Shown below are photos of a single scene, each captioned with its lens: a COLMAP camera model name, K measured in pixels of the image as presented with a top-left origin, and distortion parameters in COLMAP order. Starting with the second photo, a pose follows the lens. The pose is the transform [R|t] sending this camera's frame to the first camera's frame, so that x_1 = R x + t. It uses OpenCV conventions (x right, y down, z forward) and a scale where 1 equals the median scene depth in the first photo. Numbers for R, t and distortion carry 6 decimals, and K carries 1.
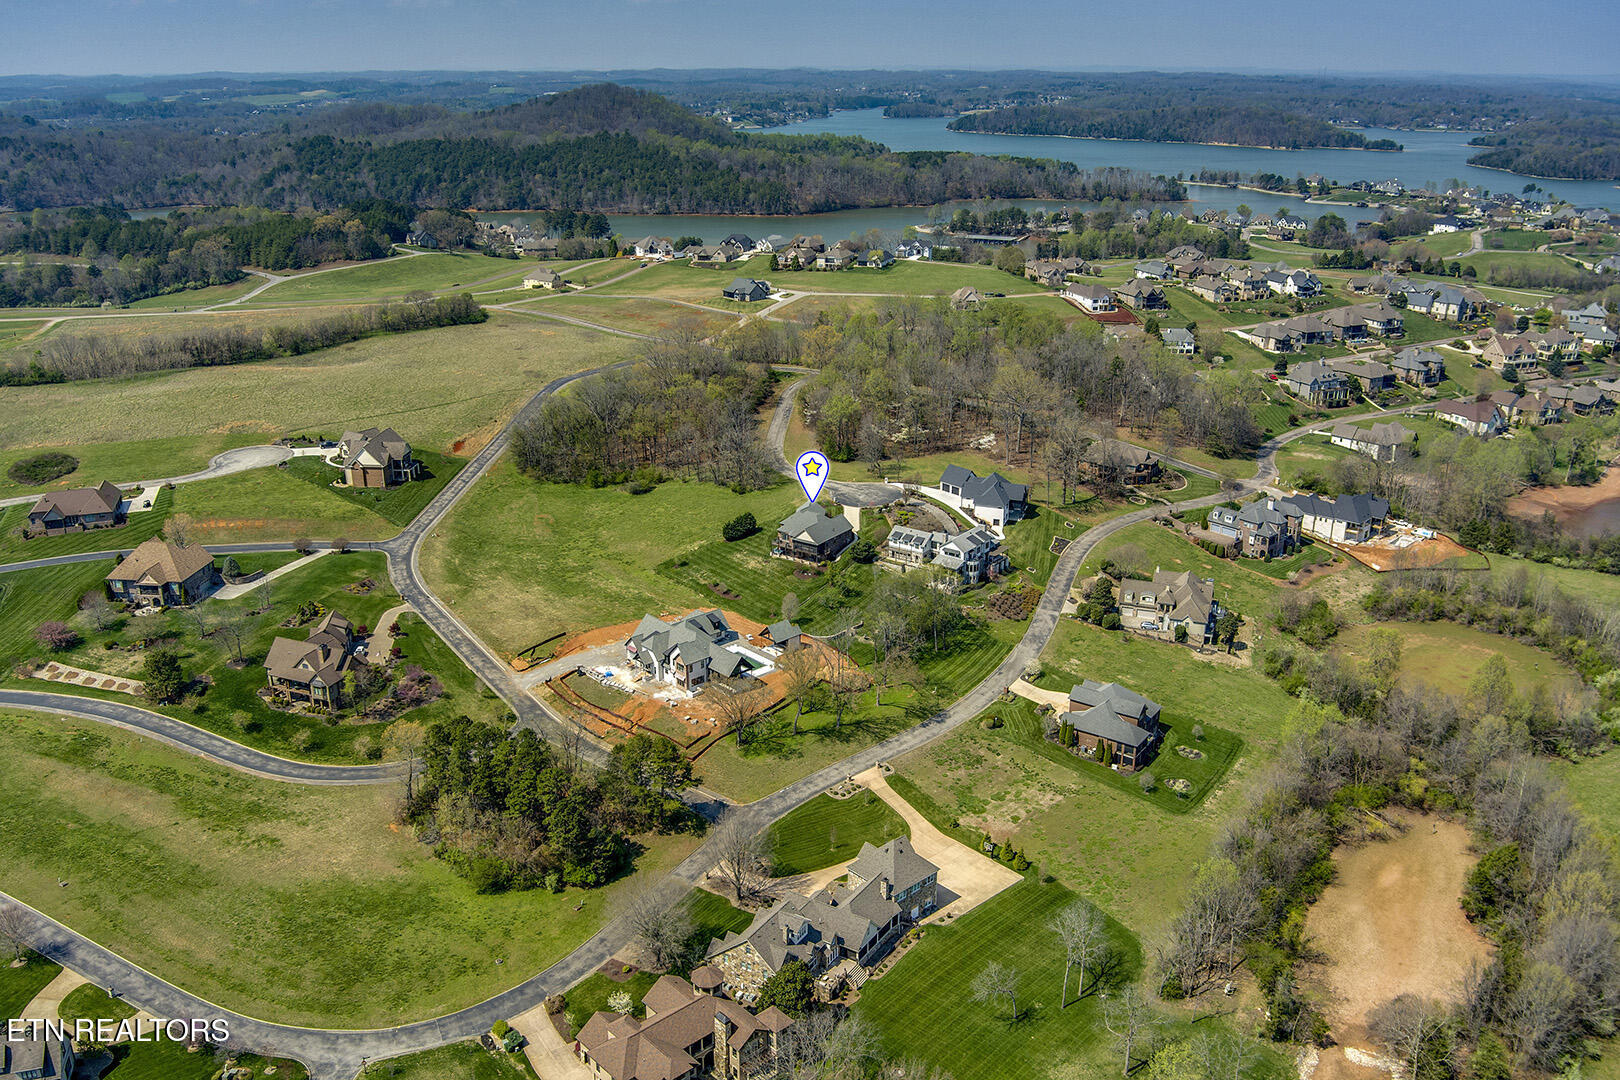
lens RADIAL K [[1343.2, 0, 804.4], [0, 1343.2, 539.2], [0, 0, 1]] dist [-0.066028, 0.012705]
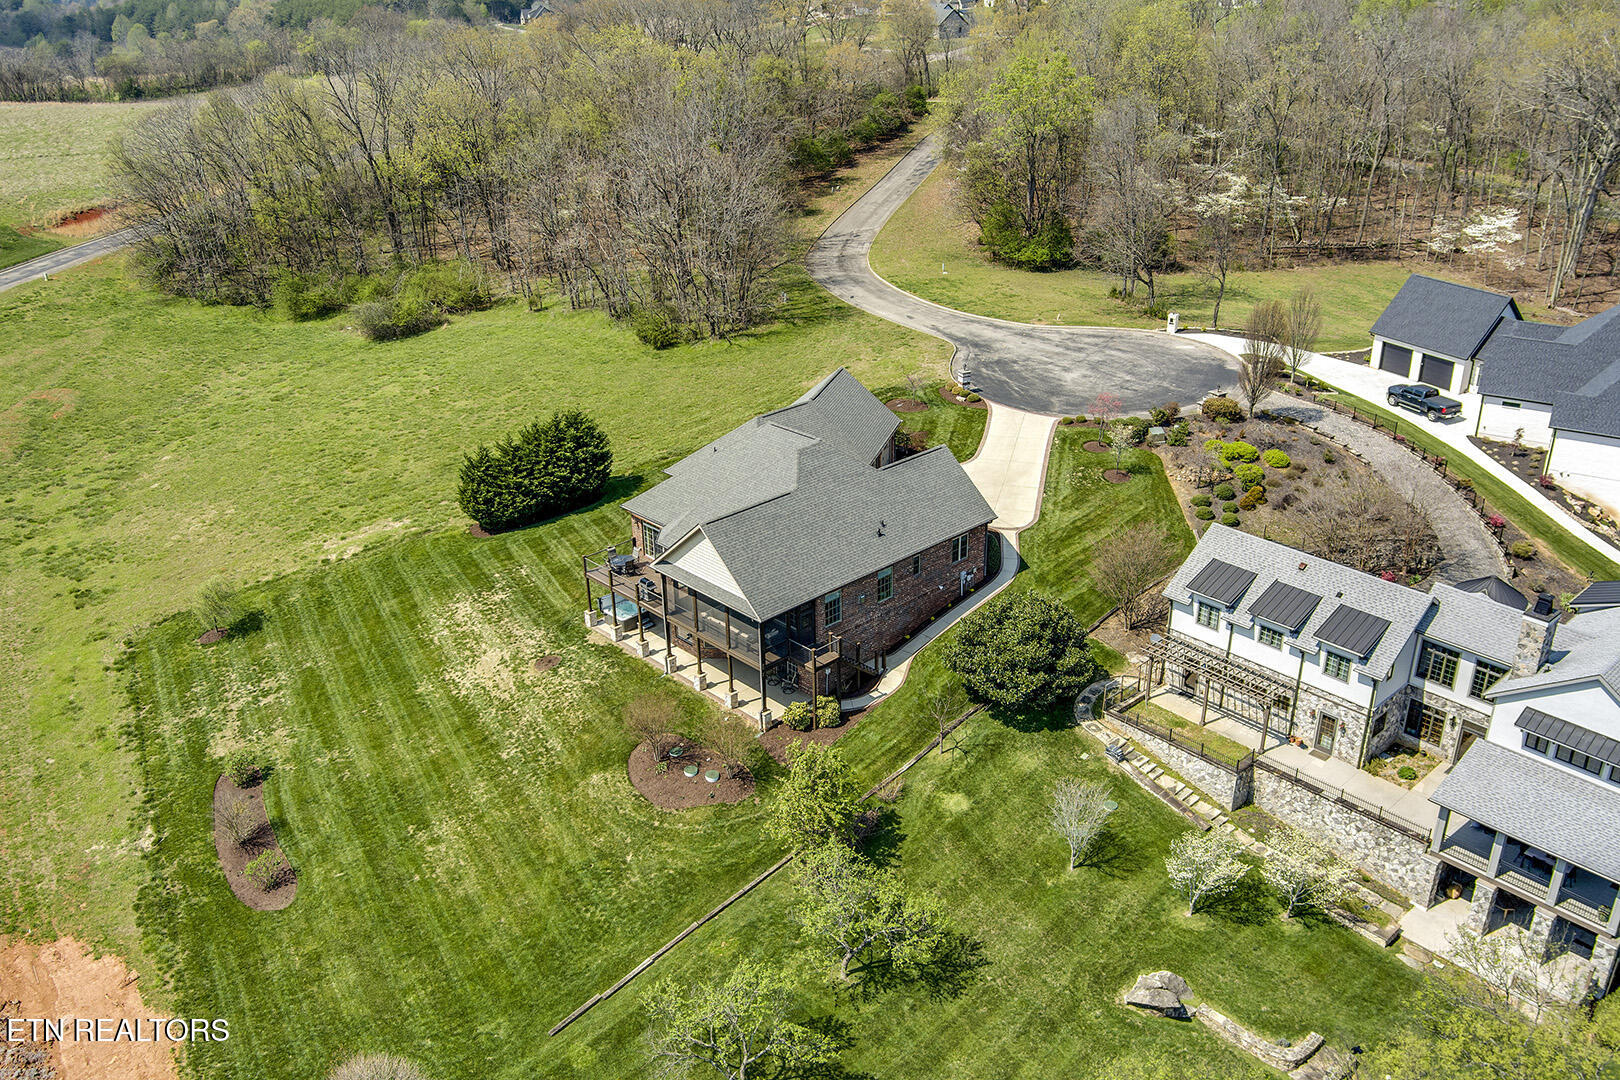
lens RADIAL K [[1343.2, 0, 804.4], [0, 1343.2, 539.2], [0, 0, 1]] dist [-0.066028, 0.012705]
pose [[0.979603, 0.068382, -0.188951, 0.044817], [-0.053070, 0.994971, 0.084946, -0.020139], [0.193809, -0.073186, 0.978306, 0.766123]]
